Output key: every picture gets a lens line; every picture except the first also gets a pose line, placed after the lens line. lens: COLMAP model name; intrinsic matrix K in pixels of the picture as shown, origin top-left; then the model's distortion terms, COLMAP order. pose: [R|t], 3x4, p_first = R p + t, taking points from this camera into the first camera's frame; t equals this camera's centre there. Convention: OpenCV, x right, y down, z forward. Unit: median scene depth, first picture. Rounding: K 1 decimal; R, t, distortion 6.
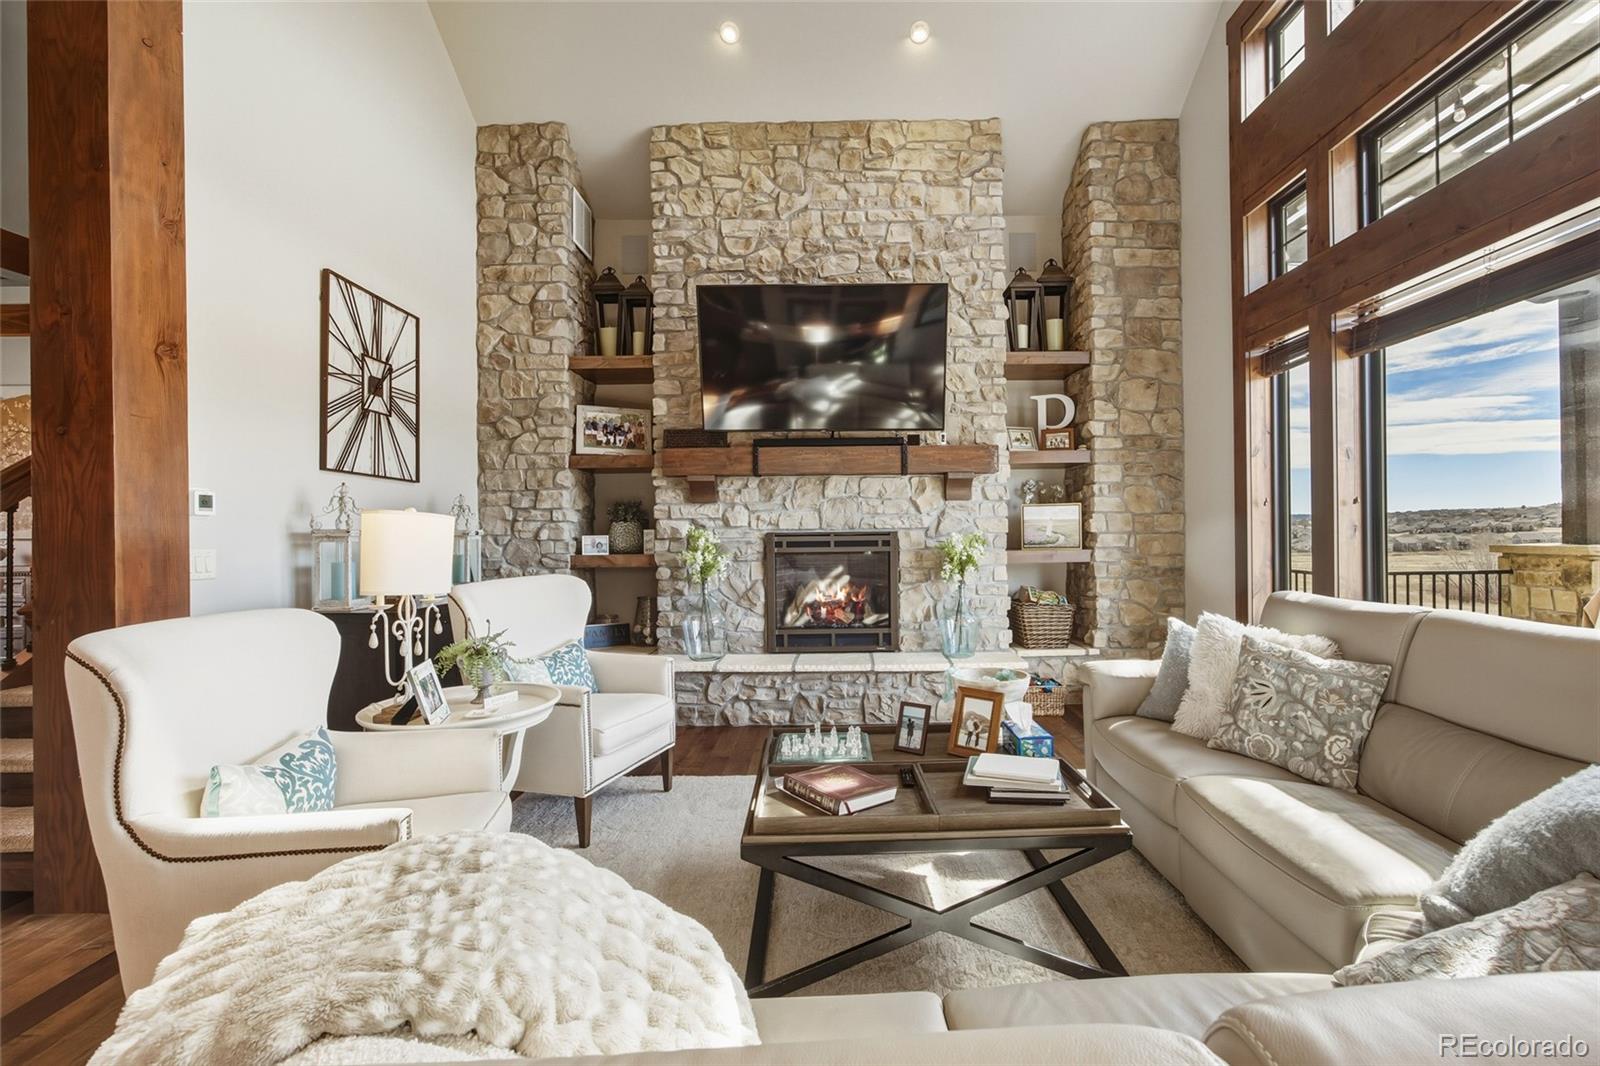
lens RADIAL K [[720.2, 0, 849.1], [0, 720.2, 531.2], [0, 0, 1]] dist [-0.046004, 0.036723]
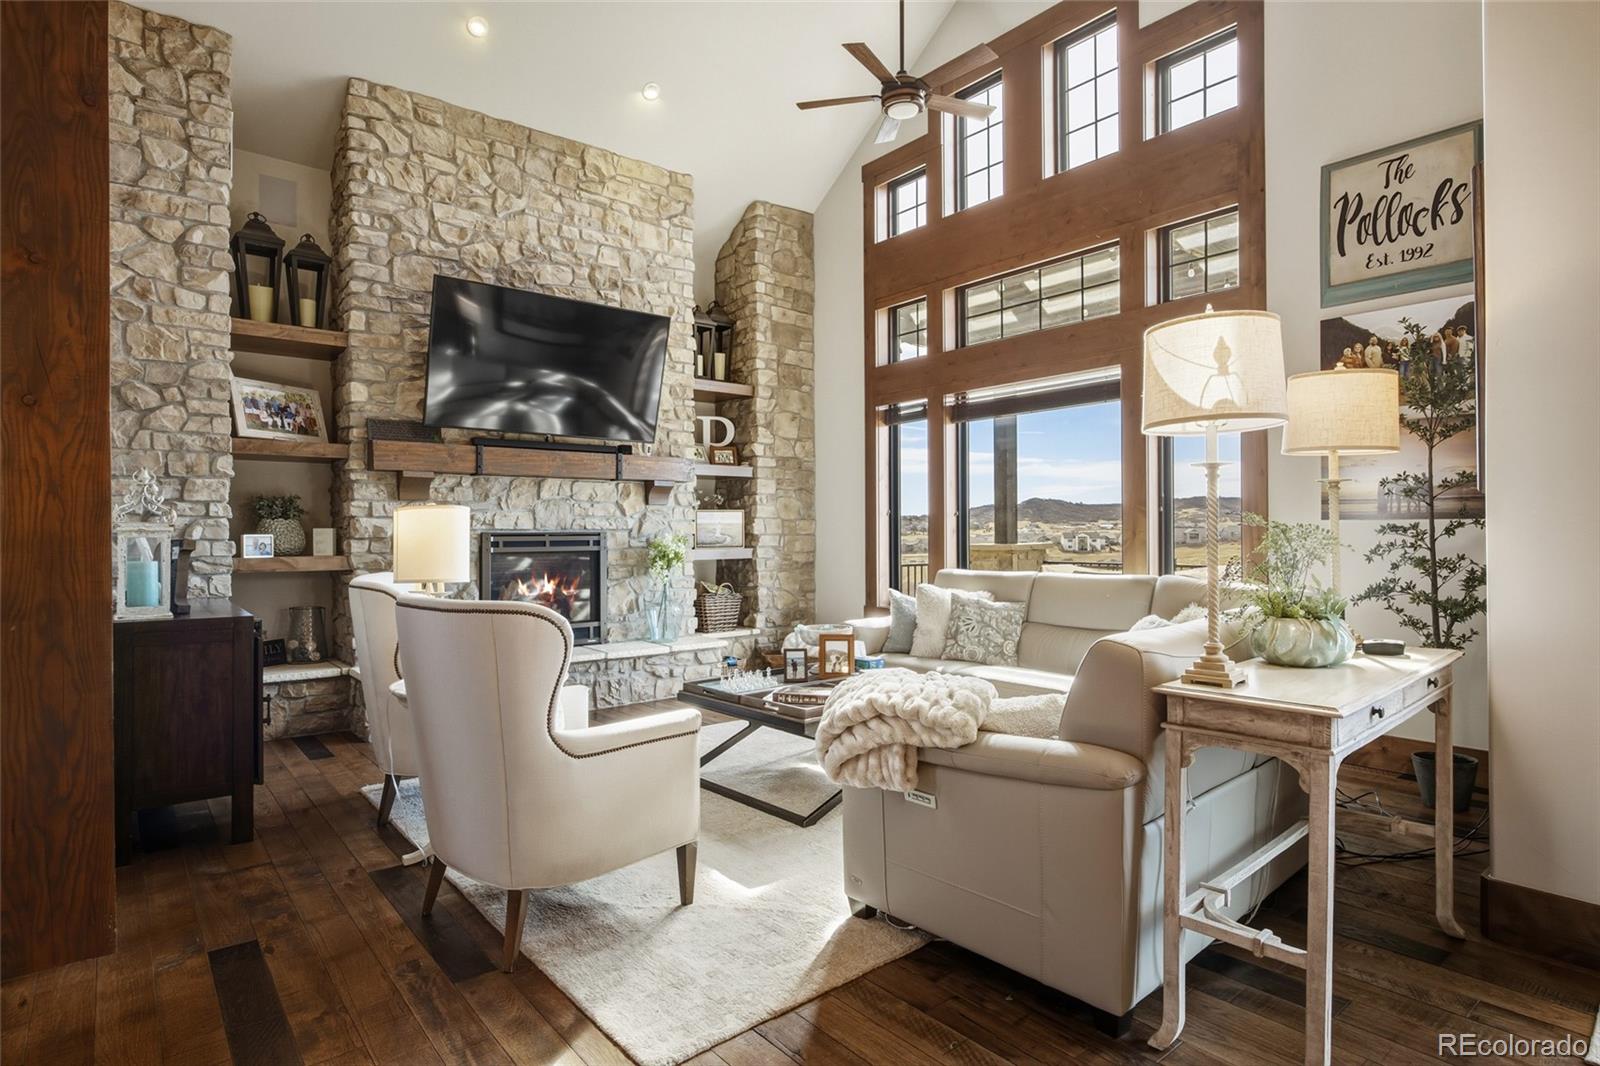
lens RADIAL K [[832.5, 0, 800.0], [0, 832.5, 533.0], [0, 0, 1]] dist [-0.014157, 0.002687]
pose [[0.782808, 0.006832, 0.622226, -0.480988], [-0.003232, 0.999971, -0.006914, 0.009206], [-0.622255, 0.003401, 0.782807, -0.162197]]
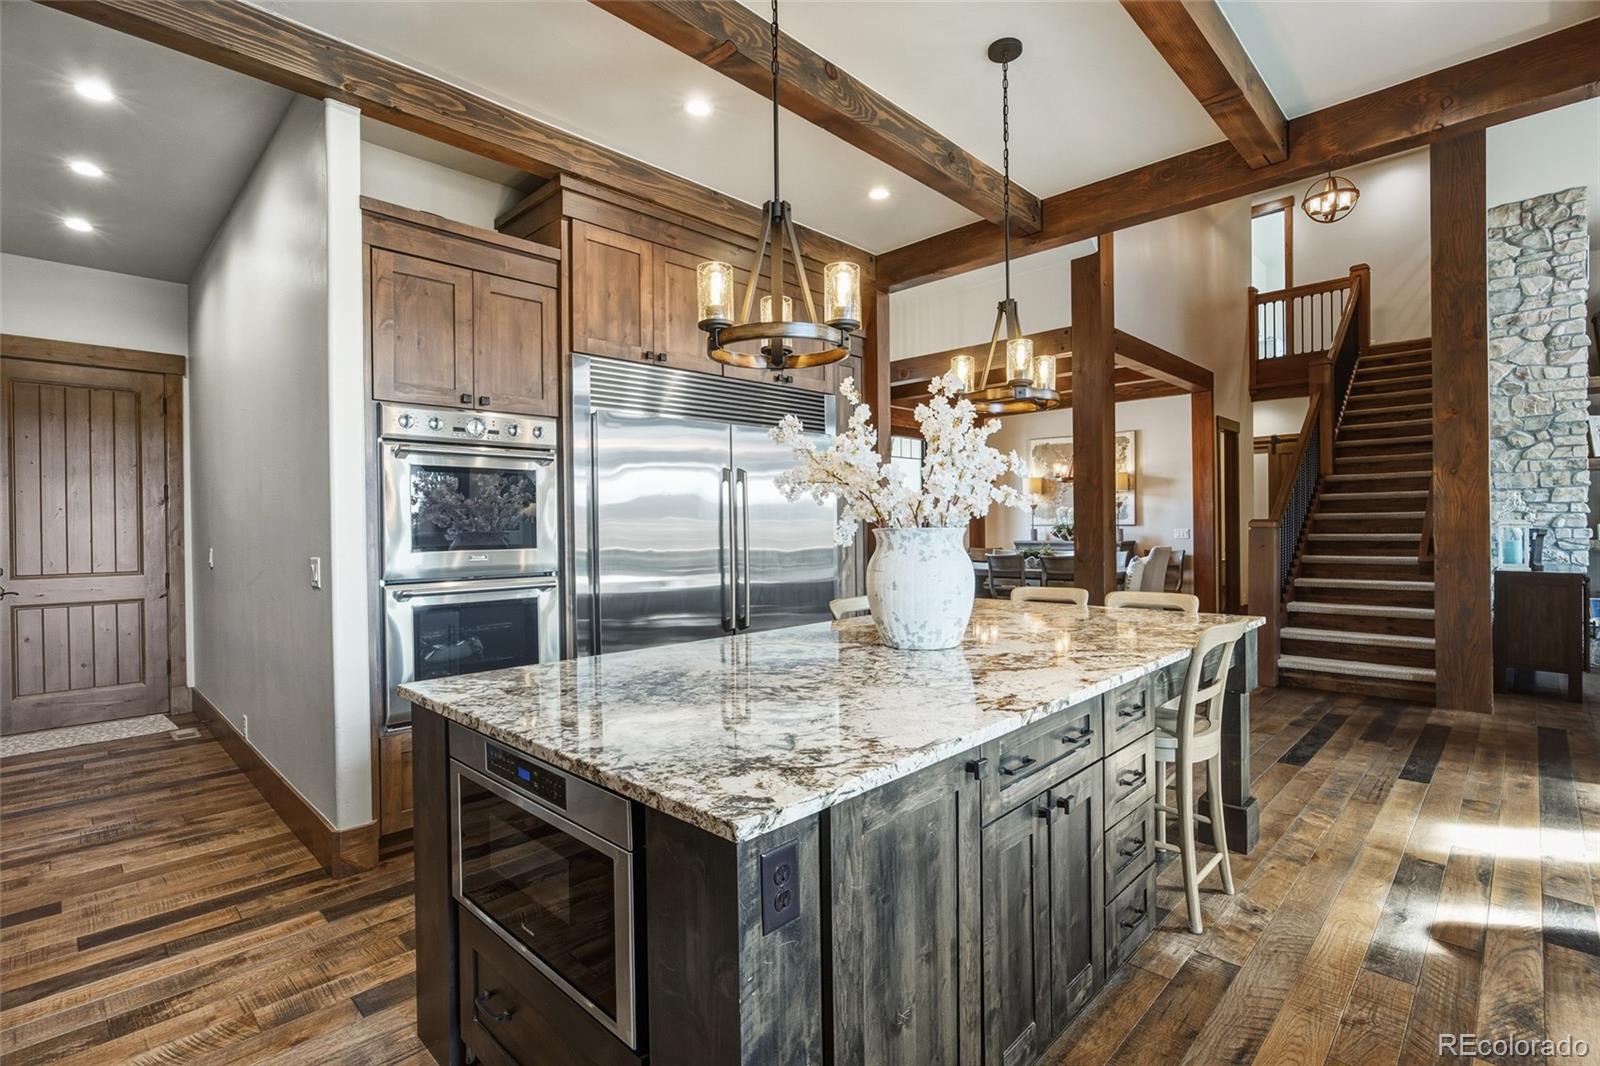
lens RADIAL K [[744.4, 0, 822.1], [0, 744.4, 525.8], [0, 0, 1]] dist [-0.000183, 0.002220]
pose [[0.706477, 0.004137, -0.707724, -0.422155], [0.002253, 0.999965, 0.008094, -0.003996], [0.707733, -0.007313, 0.706442, -0.852129]]
